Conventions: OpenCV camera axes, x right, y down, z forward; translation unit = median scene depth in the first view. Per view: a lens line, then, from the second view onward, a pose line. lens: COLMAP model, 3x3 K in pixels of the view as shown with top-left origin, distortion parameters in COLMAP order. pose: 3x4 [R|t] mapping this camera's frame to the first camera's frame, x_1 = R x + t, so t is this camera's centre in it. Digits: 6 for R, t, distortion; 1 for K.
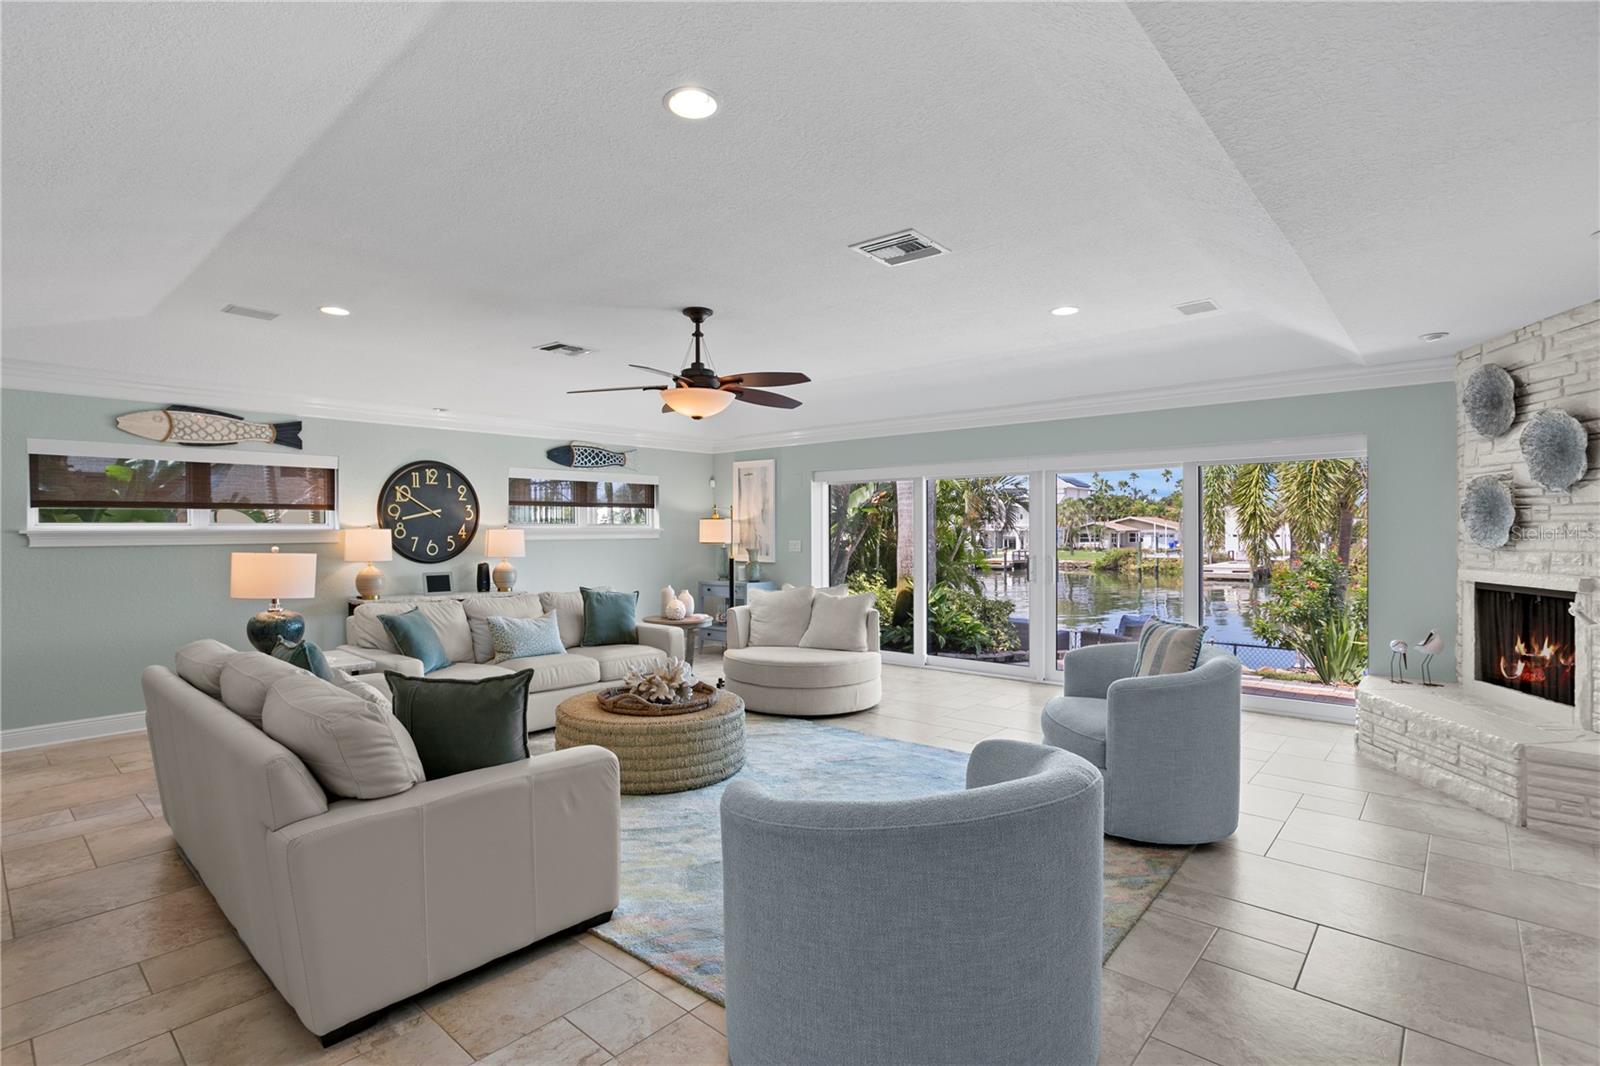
lens RADIAL K [[765.3, 0, 791.7], [0, 765.3, 526.3], [0, 0, 1]] dist [-0.019014, 0.000730]
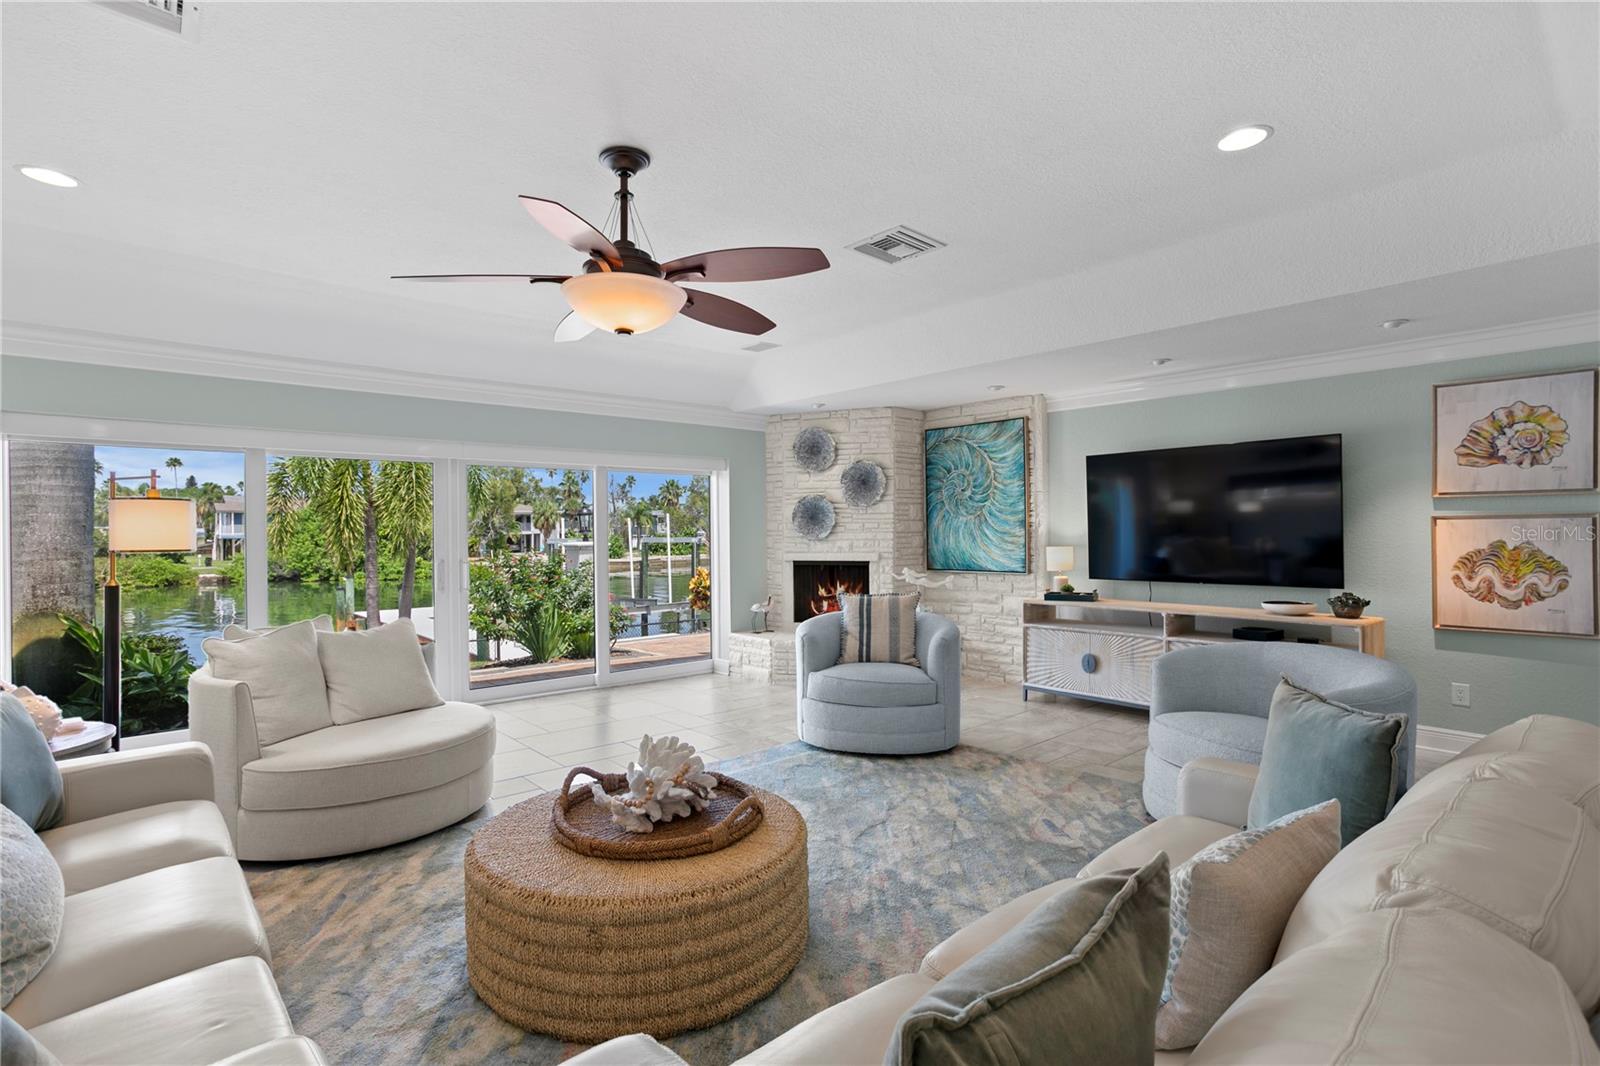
lens RADIAL K [[765.3, 0, 792.3], [0, 765.3, 531.5], [0, 0, 1]] dist [-0.019014, 0.000730]
pose [[0.091227, -0.009418, 0.995786, -0.720677], [0.005128, 0.999946, 0.008987, -0.002570], [-0.995817, 0.004286, 0.091270, 0.865779]]
